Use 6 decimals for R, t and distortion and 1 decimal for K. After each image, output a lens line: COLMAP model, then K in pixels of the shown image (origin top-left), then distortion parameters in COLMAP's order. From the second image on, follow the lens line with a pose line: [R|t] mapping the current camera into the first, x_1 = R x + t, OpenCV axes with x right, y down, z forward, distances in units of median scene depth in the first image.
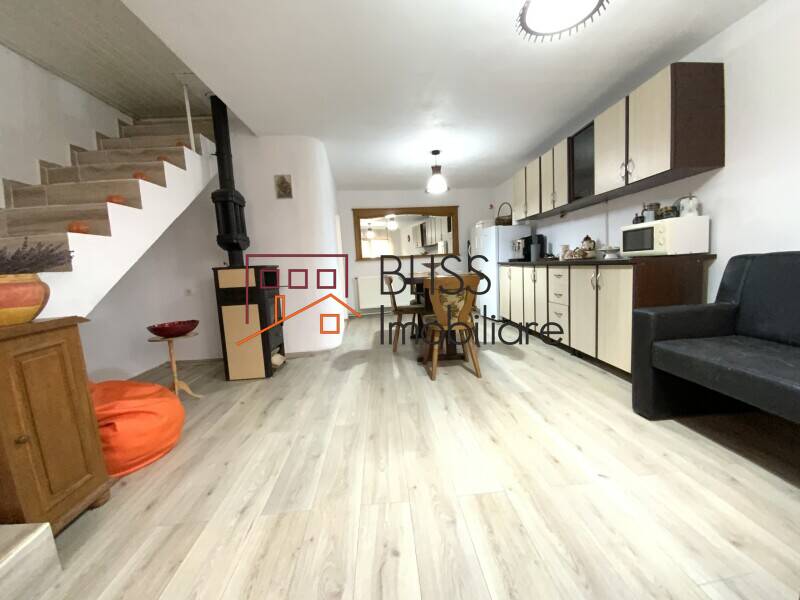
lens RADIAL K [[323.4, 0, 401.5], [0, 323.4, 298.1], [0, 0, 1]] dist [0.018757, -0.001049]
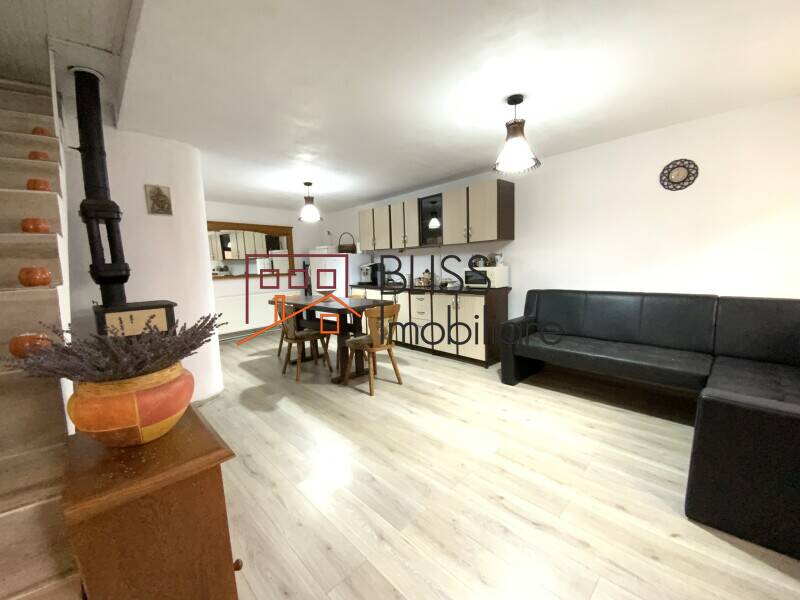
lens RADIAL K [[323.4, 0, 396.9], [0, 323.4, 301.0], [0, 0, 1]] dist [0.018757, -0.001049]
pose [[0.760075, -0.046716, 0.648154, -0.569512], [0.059558, 0.998223, 0.002106, -0.083104], [-0.647101, 0.037002, 0.761506, 0.038358]]
